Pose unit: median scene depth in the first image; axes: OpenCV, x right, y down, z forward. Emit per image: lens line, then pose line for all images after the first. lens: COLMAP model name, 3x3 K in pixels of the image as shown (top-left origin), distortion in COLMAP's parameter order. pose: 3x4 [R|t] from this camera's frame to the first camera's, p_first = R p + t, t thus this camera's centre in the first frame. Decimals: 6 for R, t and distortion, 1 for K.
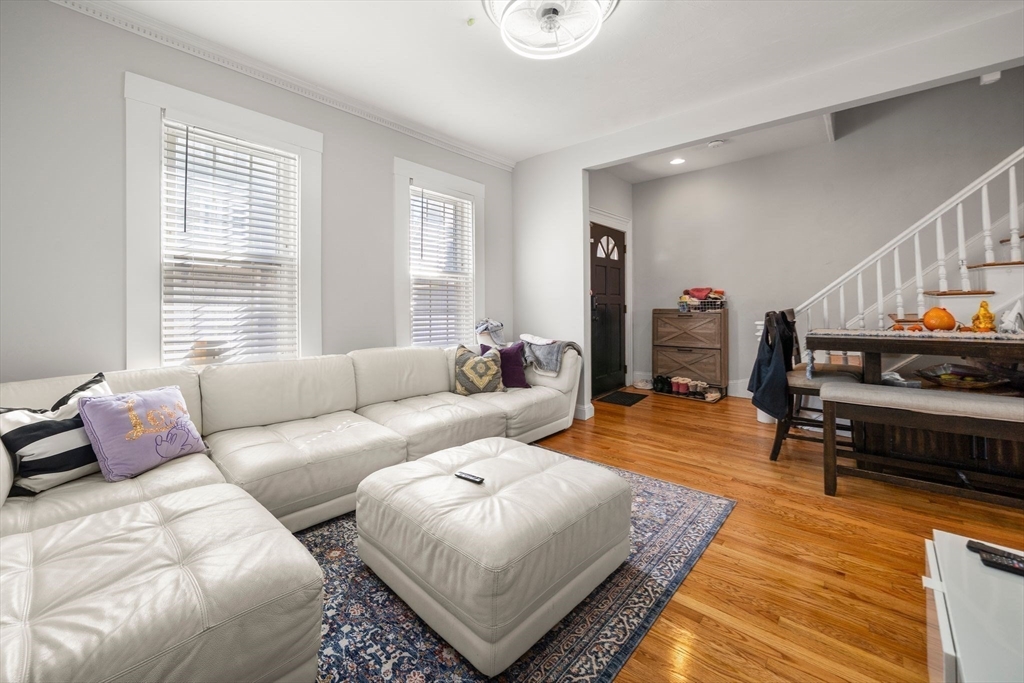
lens RADIAL K [[409.9, 0, 510.9], [0, 409.9, 293.7], [0, 0, 1]] dist [-0.002122, -0.000187]
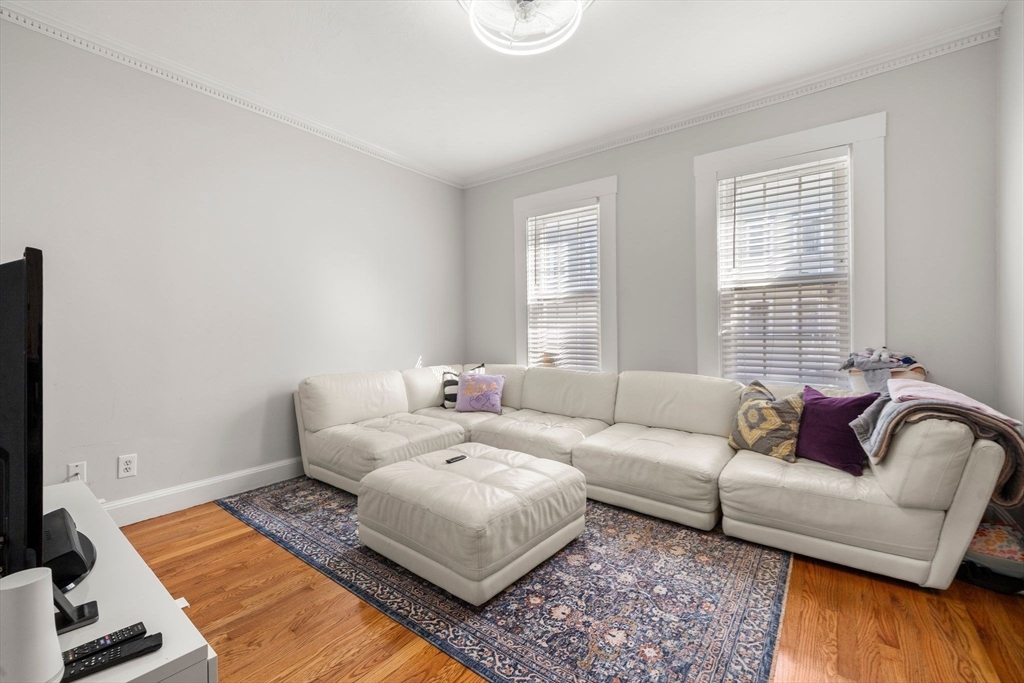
lens RADIAL K [[432.8, 0, 489.3], [0, 432.8, 333.4], [0, 0, 1]] dist [-0.000986, -0.000161]
pose [[0.048080, 0.002745, -0.998840, 0.633184], [0.037380, 0.999291, 0.004545, 0.020873], [0.998144, -0.037555, 0.047943, 0.516520]]
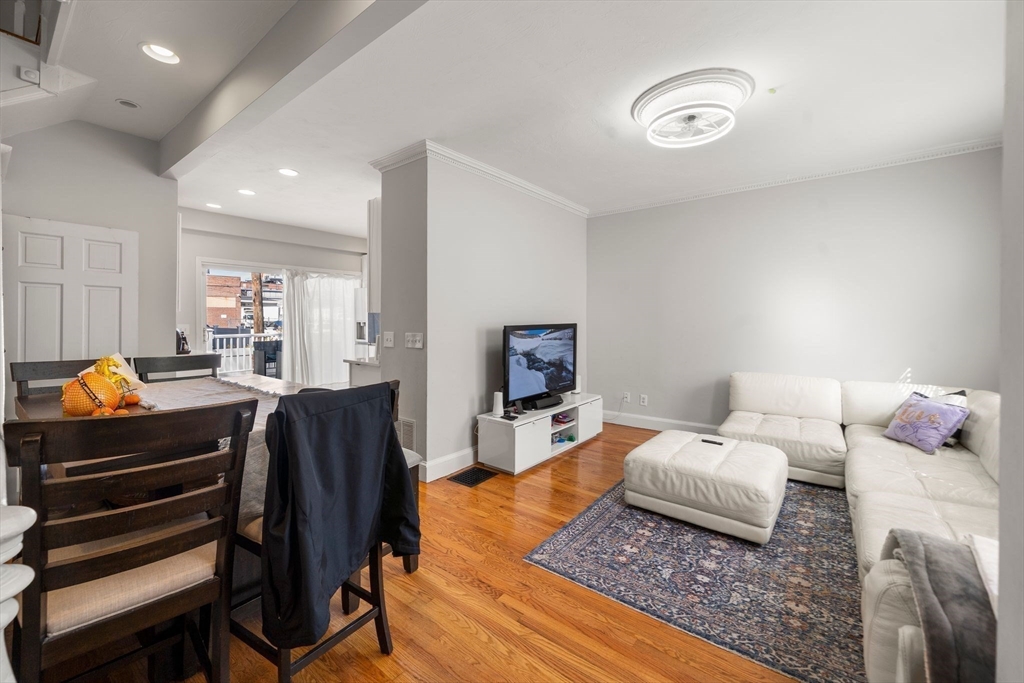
lens RADIAL K [[403.7, 0, 513.4], [0, 403.7, 319.9], [0, 0, 1]] dist [-0.000155, 0.000006]
pose [[-0.997355, -0.000551, -0.072679, 0.432451], [0.001707, 0.999518, -0.031003, -0.013094], [0.072661, -0.031045, -0.996873, 1.317974]]
